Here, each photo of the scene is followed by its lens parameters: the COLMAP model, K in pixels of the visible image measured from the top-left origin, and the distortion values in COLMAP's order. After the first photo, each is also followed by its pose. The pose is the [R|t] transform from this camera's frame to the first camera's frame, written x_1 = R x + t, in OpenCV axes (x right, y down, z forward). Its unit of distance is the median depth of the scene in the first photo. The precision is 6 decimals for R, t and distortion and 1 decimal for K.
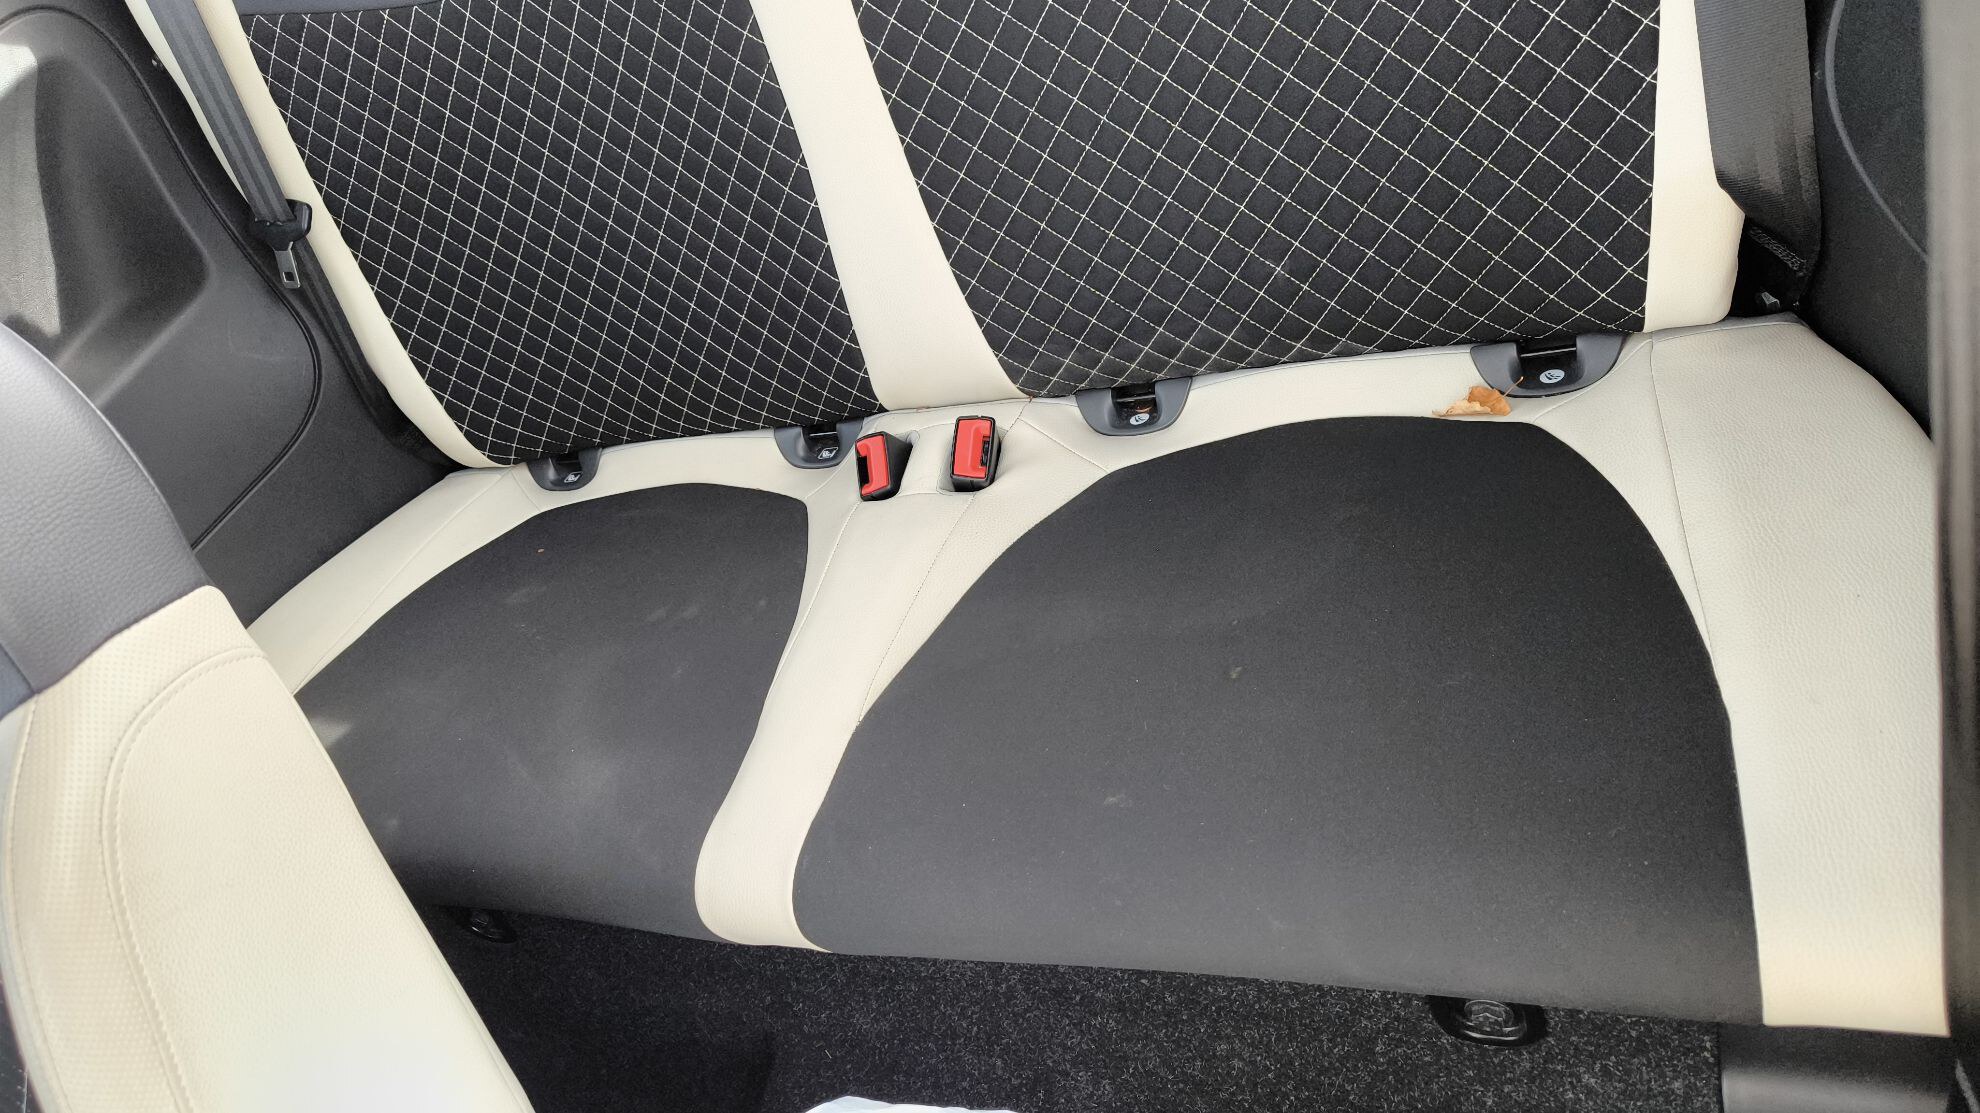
lens RADIAL K [[1380.8, 0, 990.0], [0, 1380.8, 556.5], [0, 0, 1]] dist [0.067409, -0.080231]
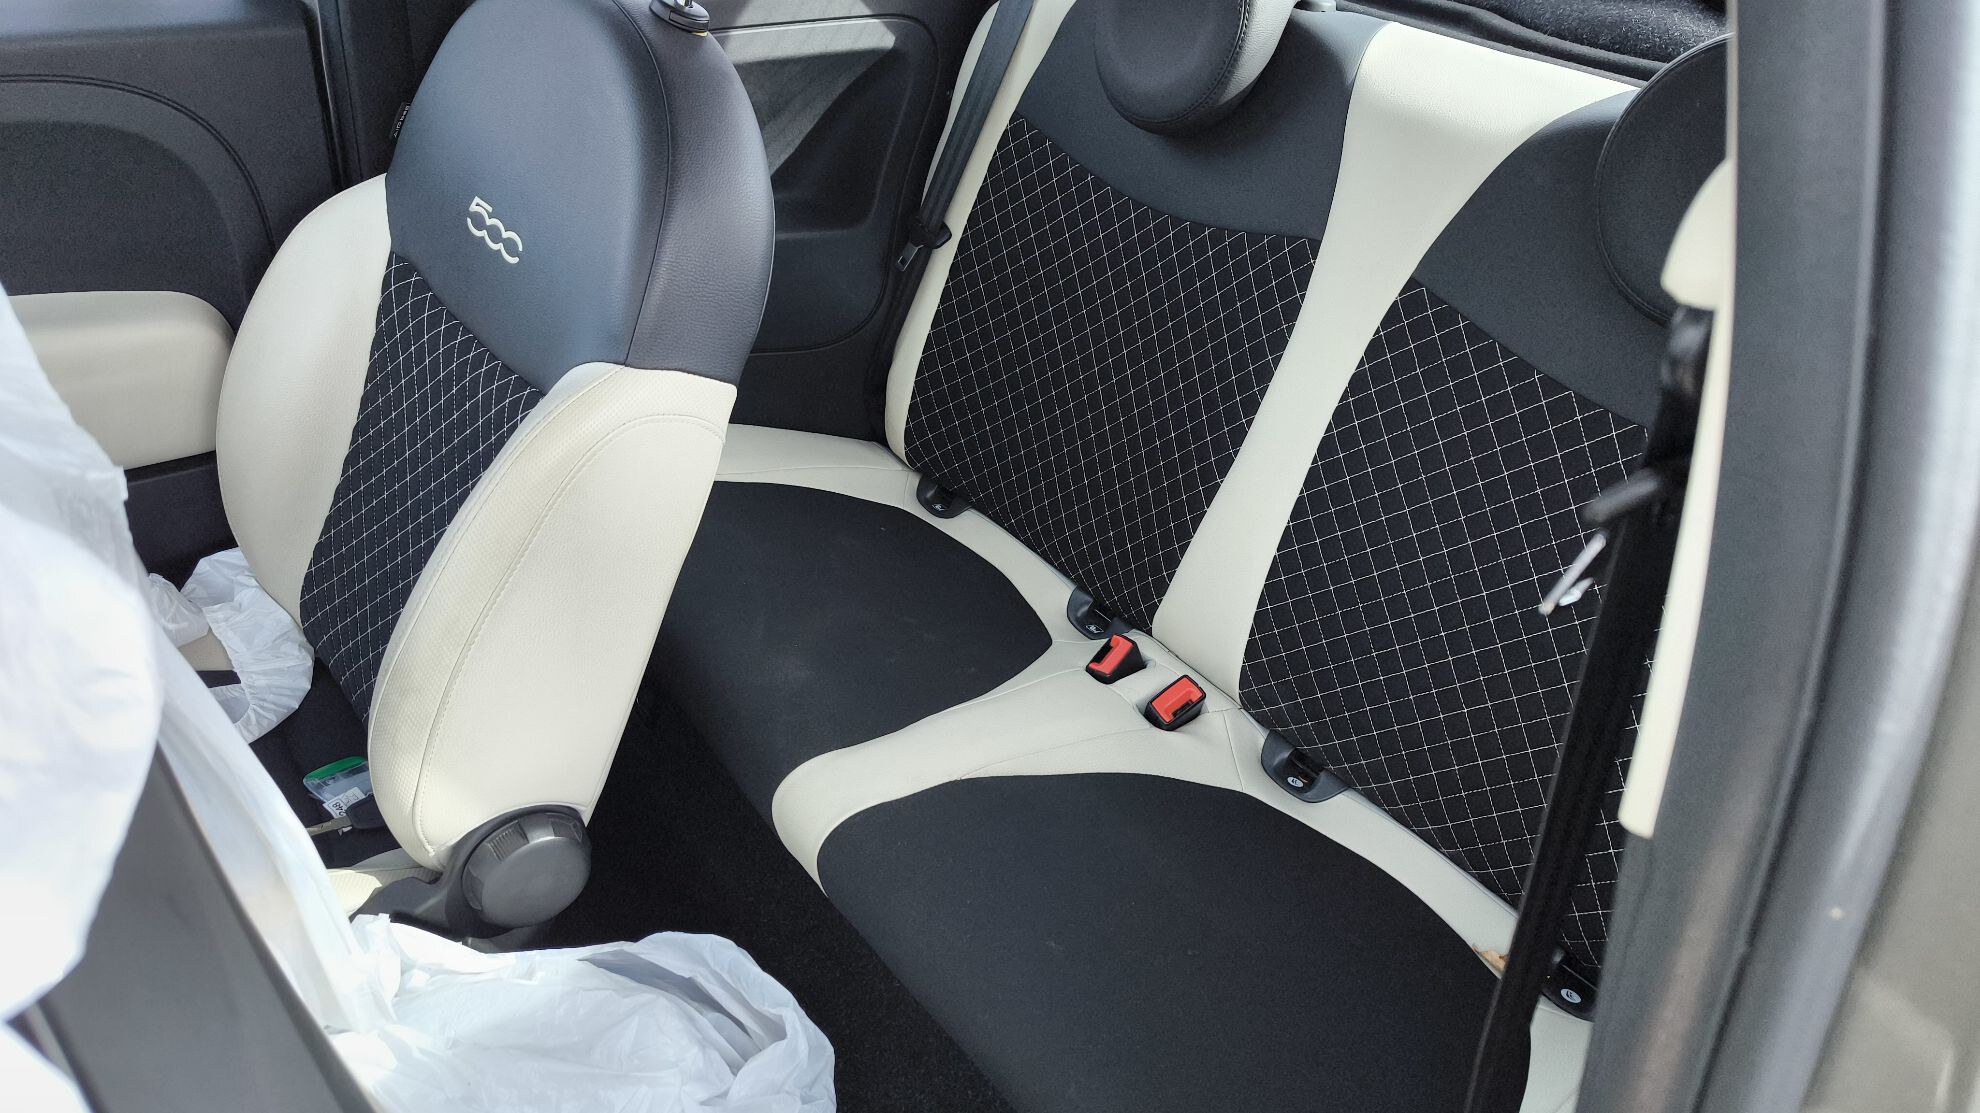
lens RADIAL K [[1380.8, 0, 990.0], [0, 1380.8, 556.5], [0, 0, 1]] dist [0.067409, -0.080231]
pose [[0.693220, 0.679384, -0.240589, 0.078774], [-0.710499, 0.700219, -0.069889, 0.036157], [0.120983, 0.219387, 0.968108, -0.246755]]
